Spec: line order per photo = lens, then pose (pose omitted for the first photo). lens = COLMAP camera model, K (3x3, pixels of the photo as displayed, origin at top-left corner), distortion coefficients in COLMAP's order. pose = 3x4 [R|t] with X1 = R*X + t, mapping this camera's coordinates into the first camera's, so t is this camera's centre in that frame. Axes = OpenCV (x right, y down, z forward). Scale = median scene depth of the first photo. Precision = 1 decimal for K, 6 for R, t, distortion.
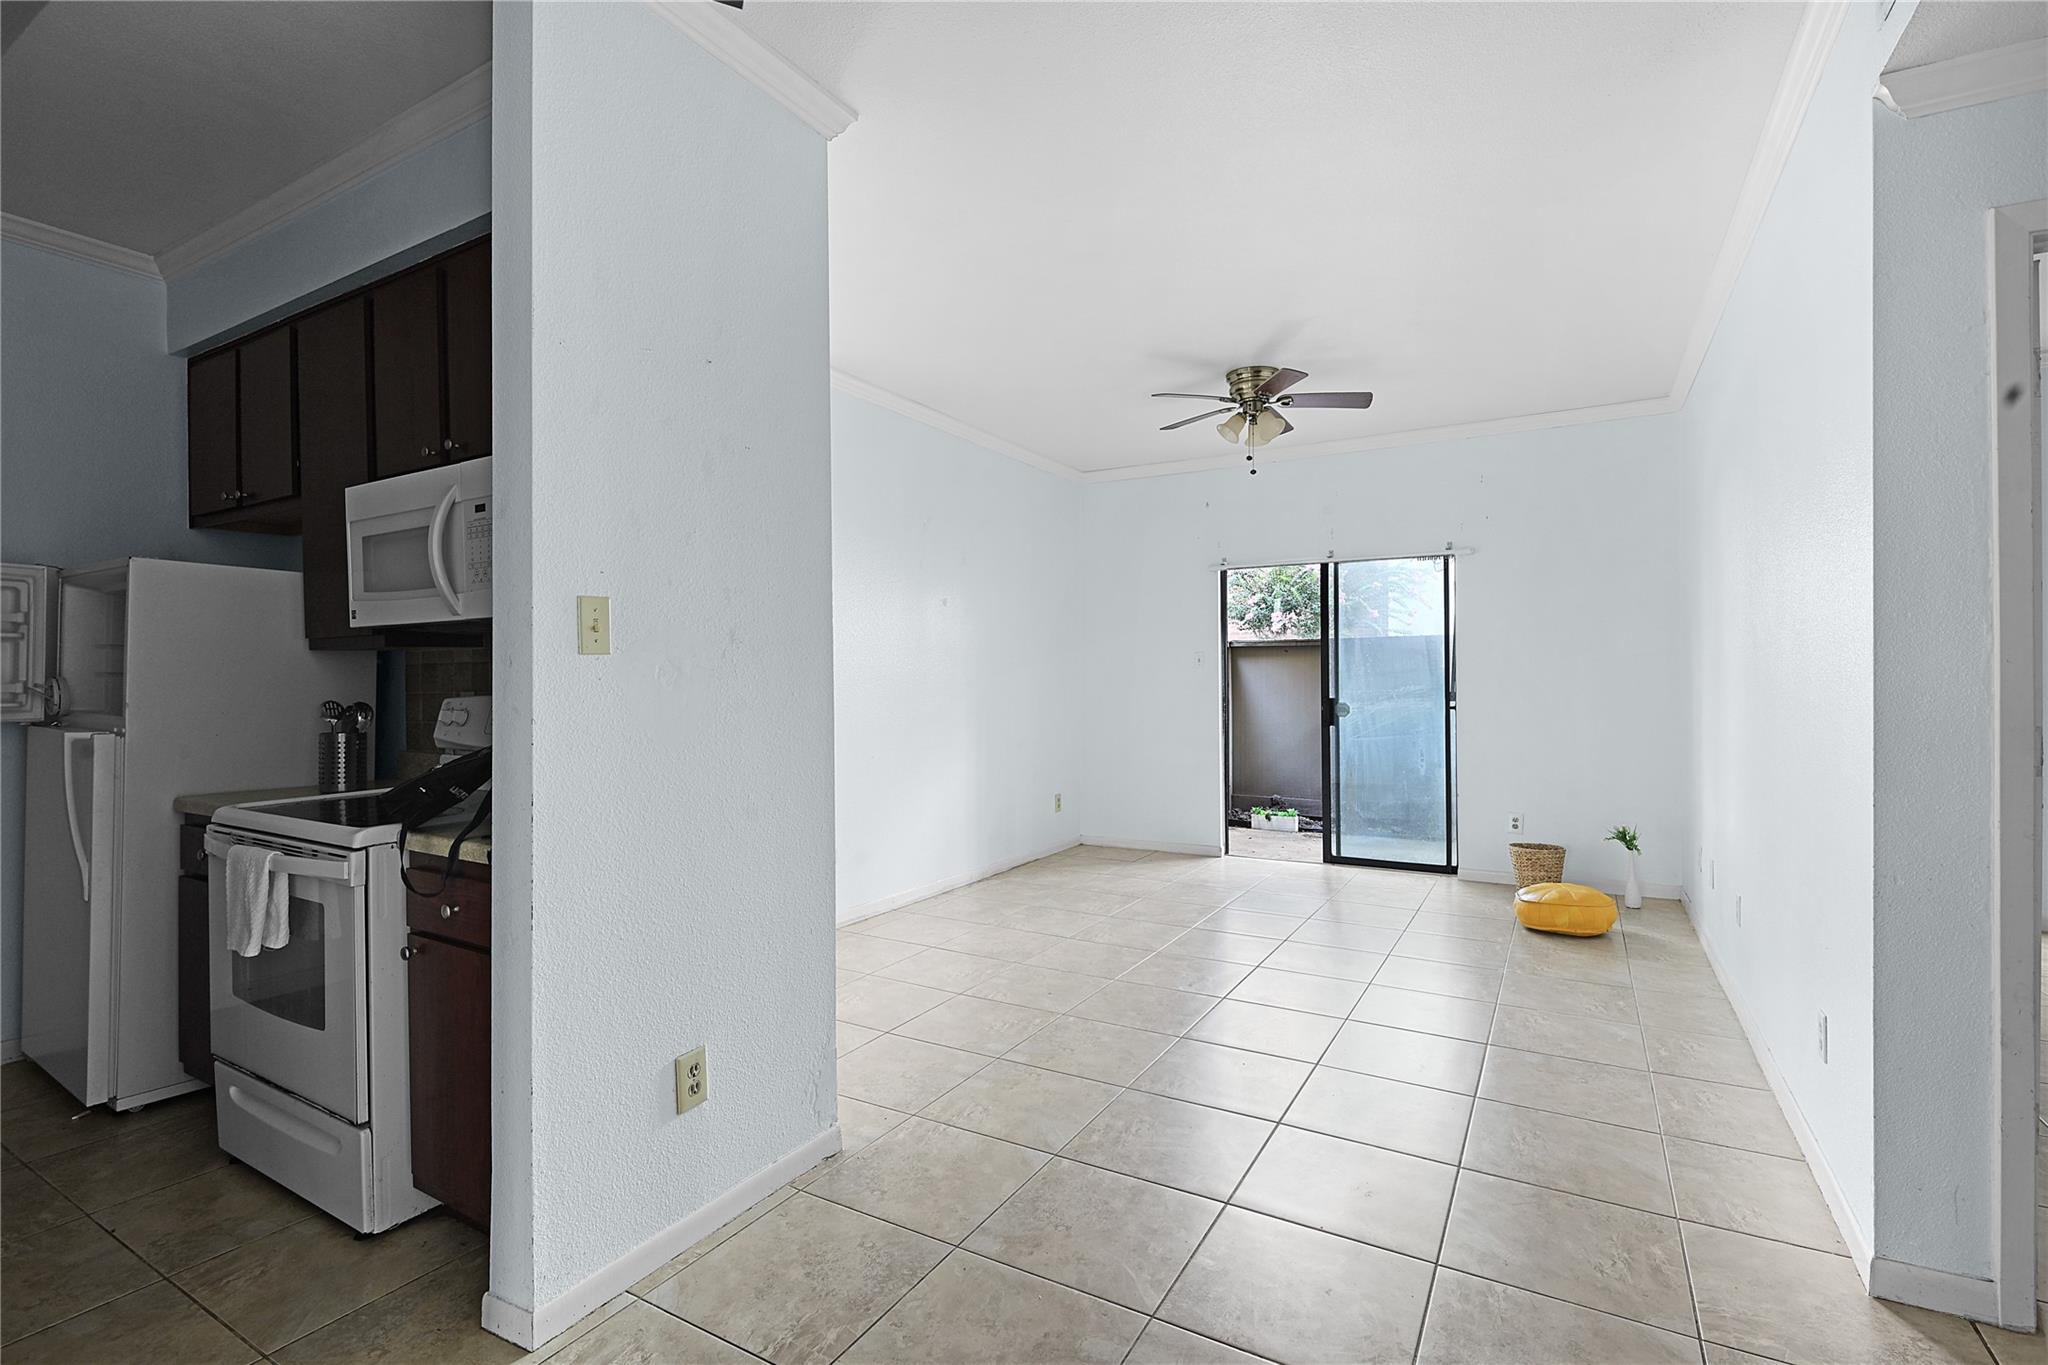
lens RADIAL K [[937.4, 0, 1024.0], [0, 937.4, 682.5], [0, 0, 1]] dist [0.000030, -0.000095]
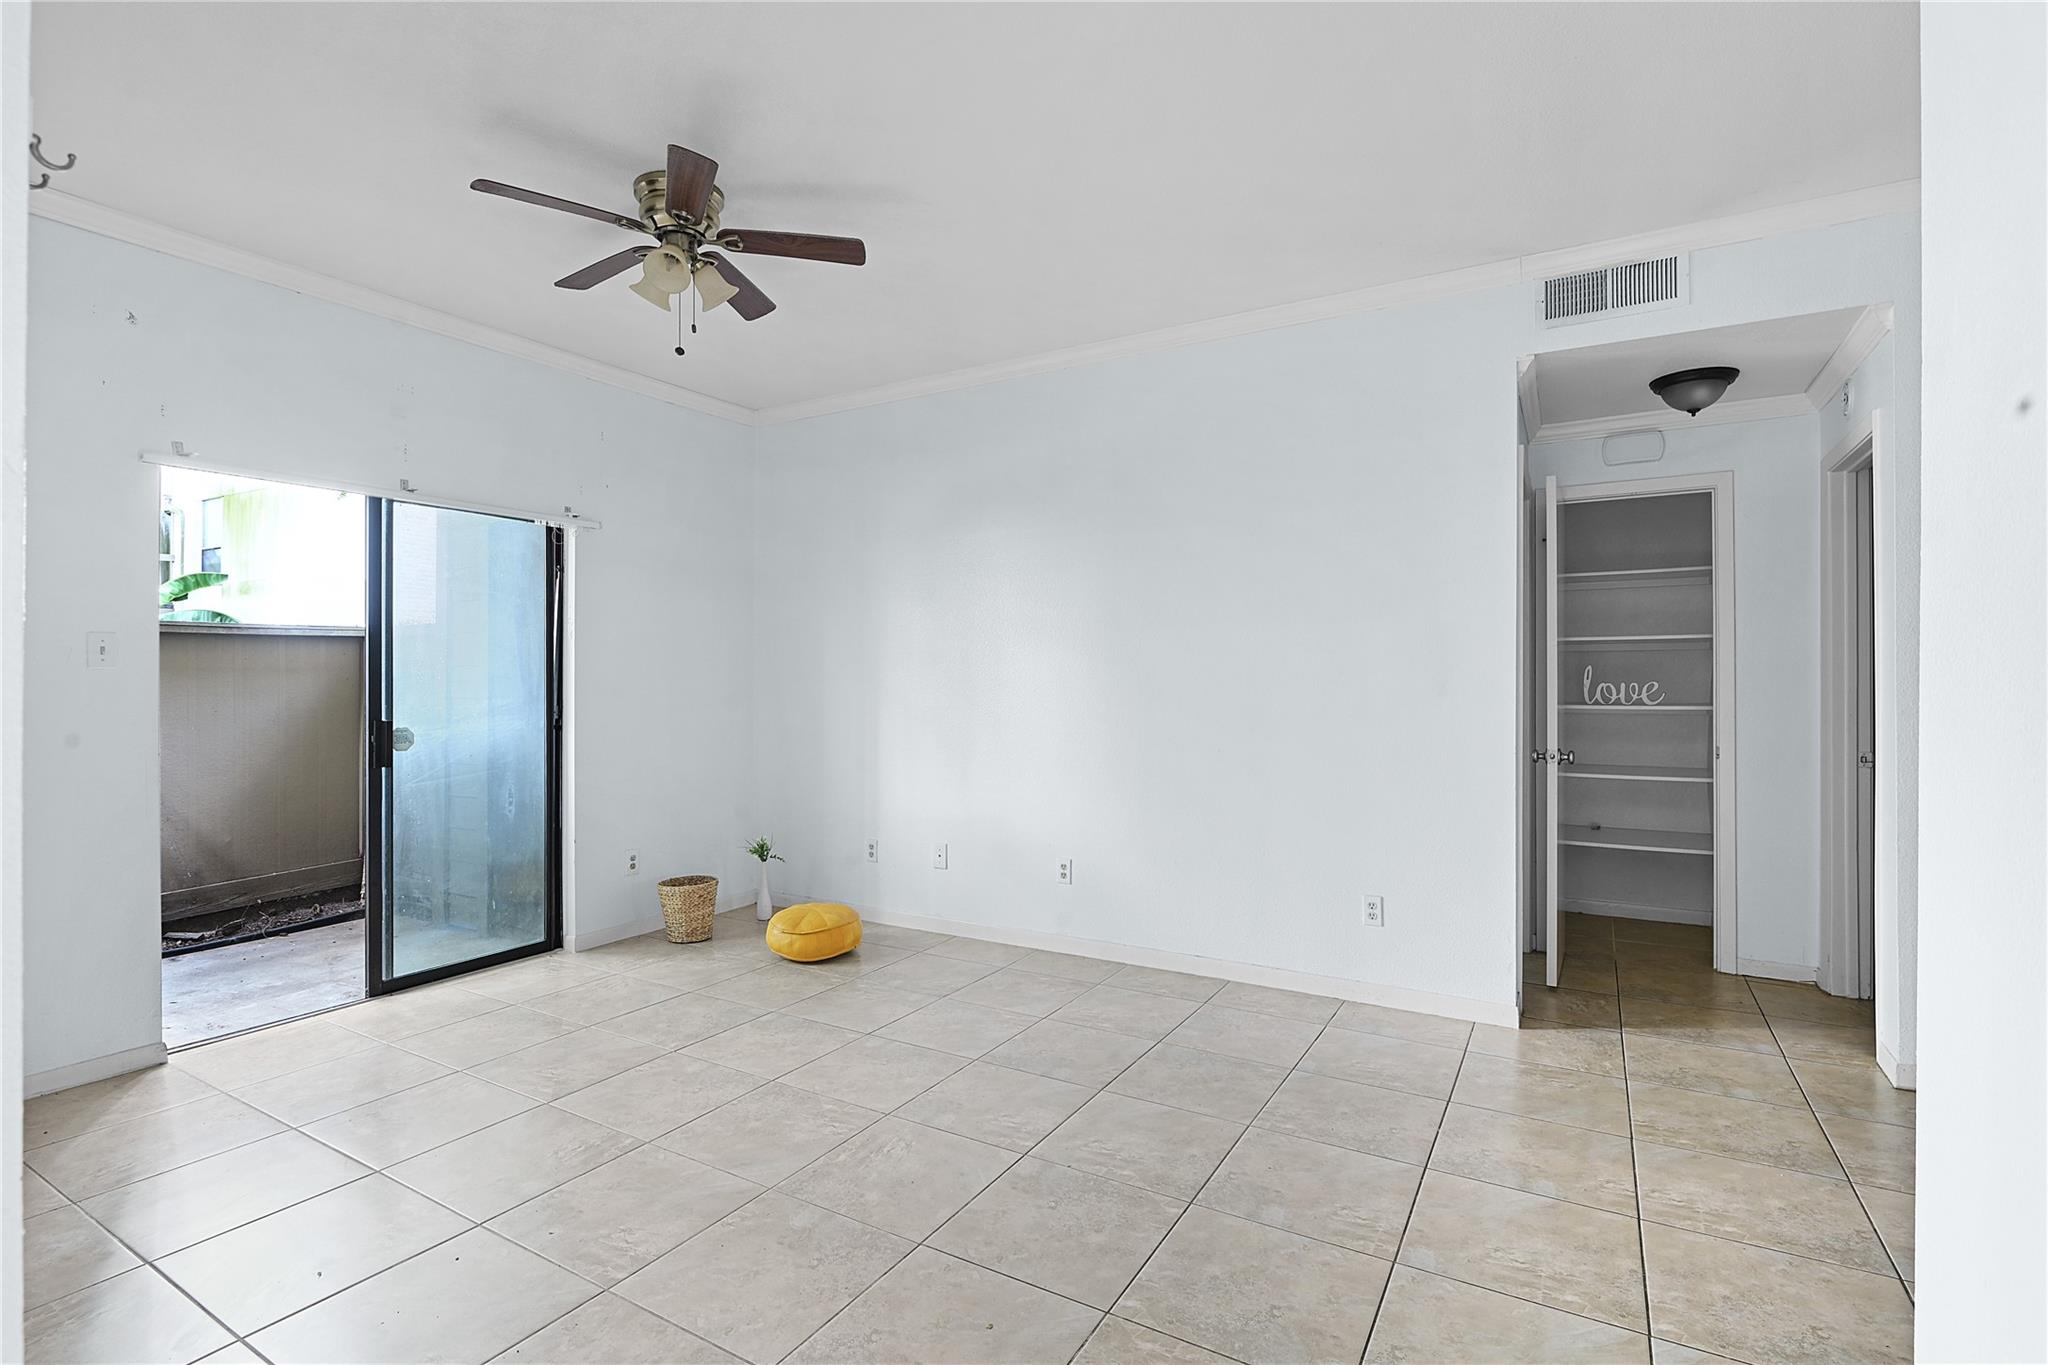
lens RADIAL K [[956.4, 0, 1024.0], [0, 956.4, 682.5], [0, 0, 1]] dist [-0.000025, -0.000366]
pose [[0.006434, 0.004616, 0.999969, -0.384527], [0.008420, 0.999954, -0.004670, -0.001080], [-0.999944, 0.008450, 0.006394, 0.796138]]
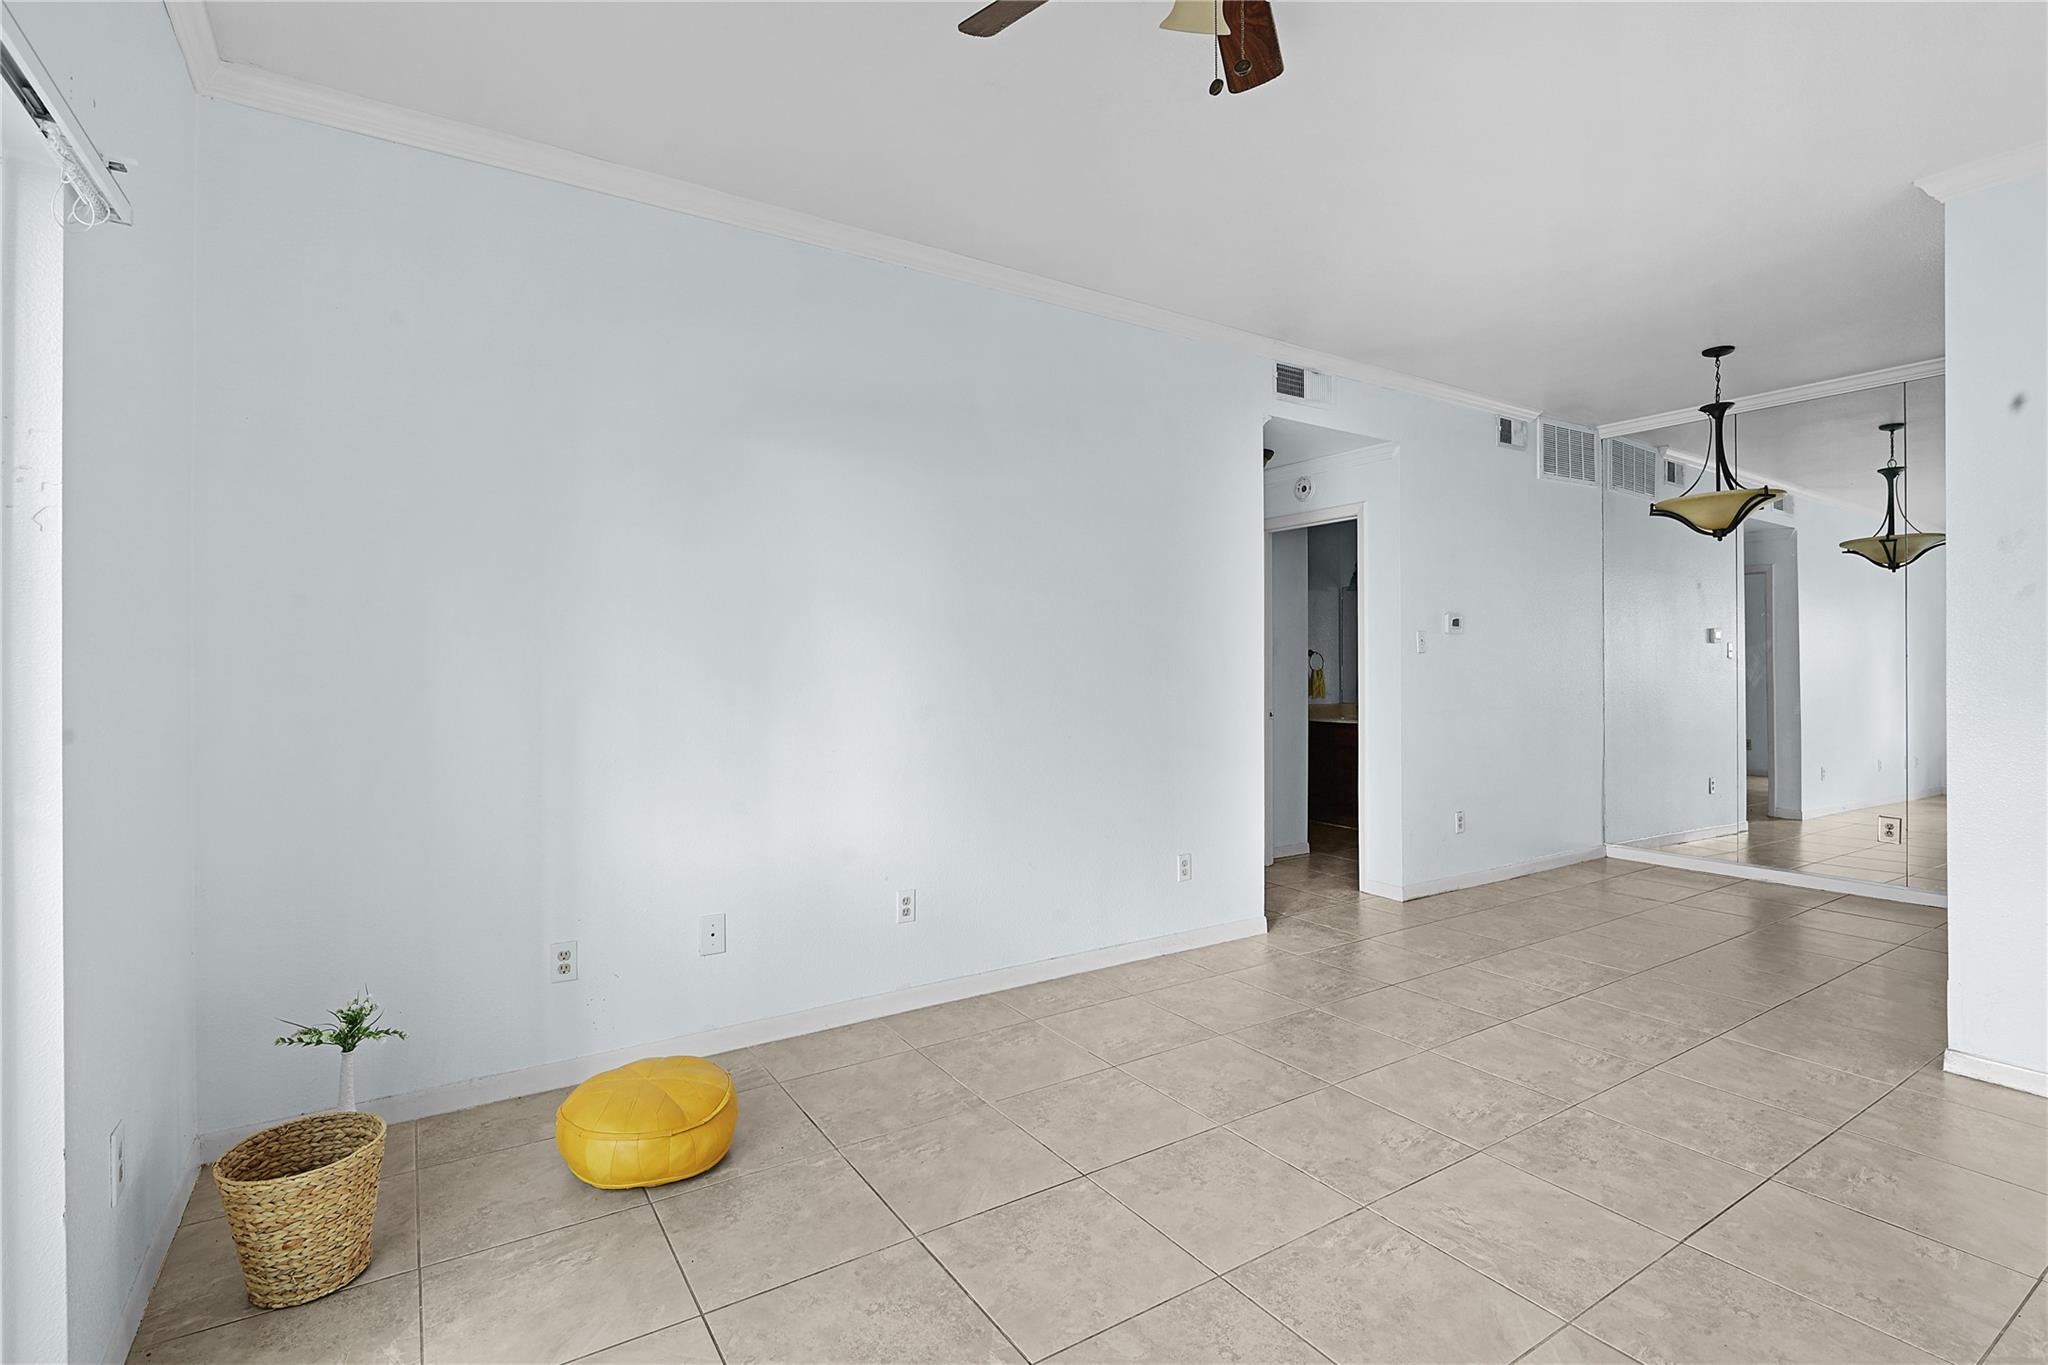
lens RADIAL K [[953.4, 0, 1019.6], [0, 953.4, 662.2], [0, 0, 1]] dist [-0.002222, -0.001361]
pose [[-0.890969, 0.007807, 0.453997, 0.156068], [0.010523, 0.999939, 0.003455, -0.010961], [-0.453942, 0.007856, -0.890997, 1.396273]]
